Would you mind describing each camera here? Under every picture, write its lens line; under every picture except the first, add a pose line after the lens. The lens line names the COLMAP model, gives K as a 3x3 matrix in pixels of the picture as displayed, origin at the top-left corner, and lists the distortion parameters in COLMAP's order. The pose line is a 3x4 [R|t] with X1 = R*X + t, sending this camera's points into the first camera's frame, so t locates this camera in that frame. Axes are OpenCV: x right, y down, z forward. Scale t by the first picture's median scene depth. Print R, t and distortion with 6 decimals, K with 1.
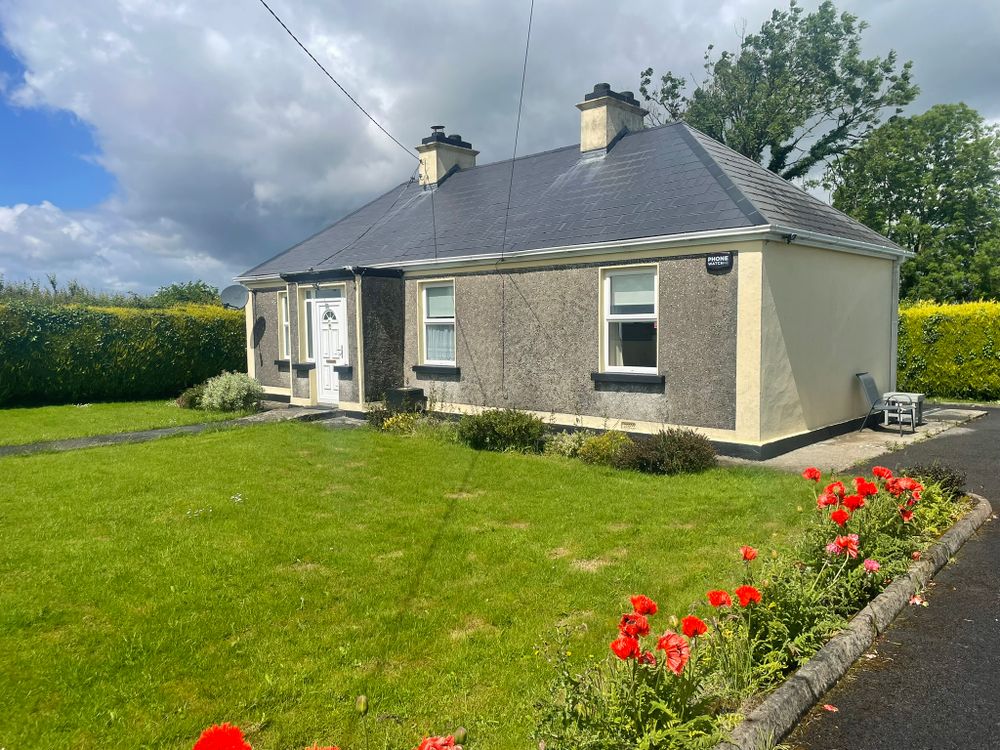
lens RADIAL K [[752.4, 0, 497.1], [0, 752.4, 383.9], [0, 0, 1]] dist [0.053940, -0.040570]
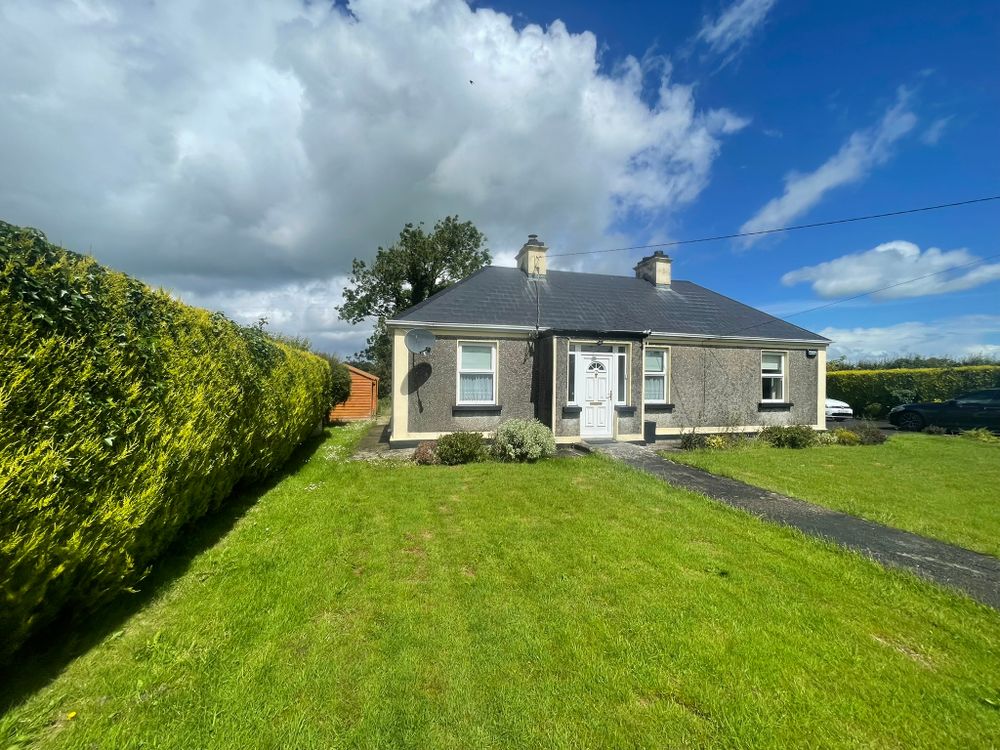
lens RADIAL K [[404.1, 0, 494.7], [0, 404.1, 376.3], [0, 0, 1]] dist [-0.007565, 0.001657]
pose [[0.538358, 0.021786, 0.842435, -0.937854], [0.048386, 0.997218, -0.056709, -0.048246], [-0.841326, 0.071291, 0.535806, 0.847120]]
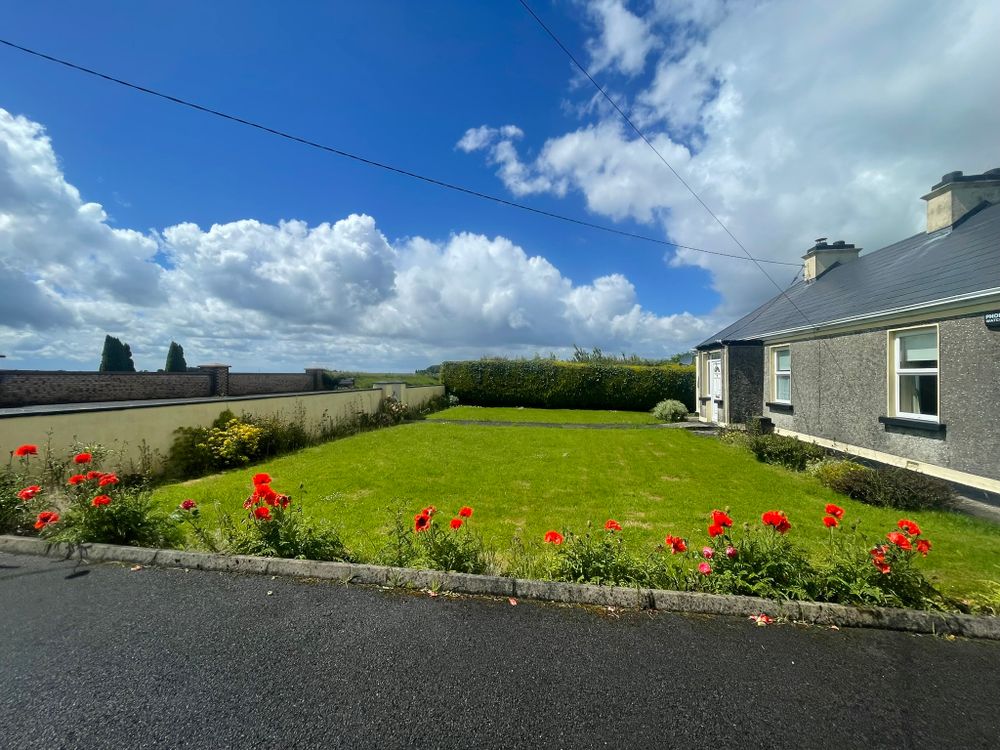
lens RADIAL K [[404.1, 0, 488.9], [0, 404.1, 371.8], [0, 0, 1]] dist [-0.007565, 0.001657]
pose [[0.552165, 0.002976, -0.833729, 0.265795], [-0.070954, 0.996534, -0.043434, -0.011038], [0.830710, 0.083139, 0.550463, 0.089835]]
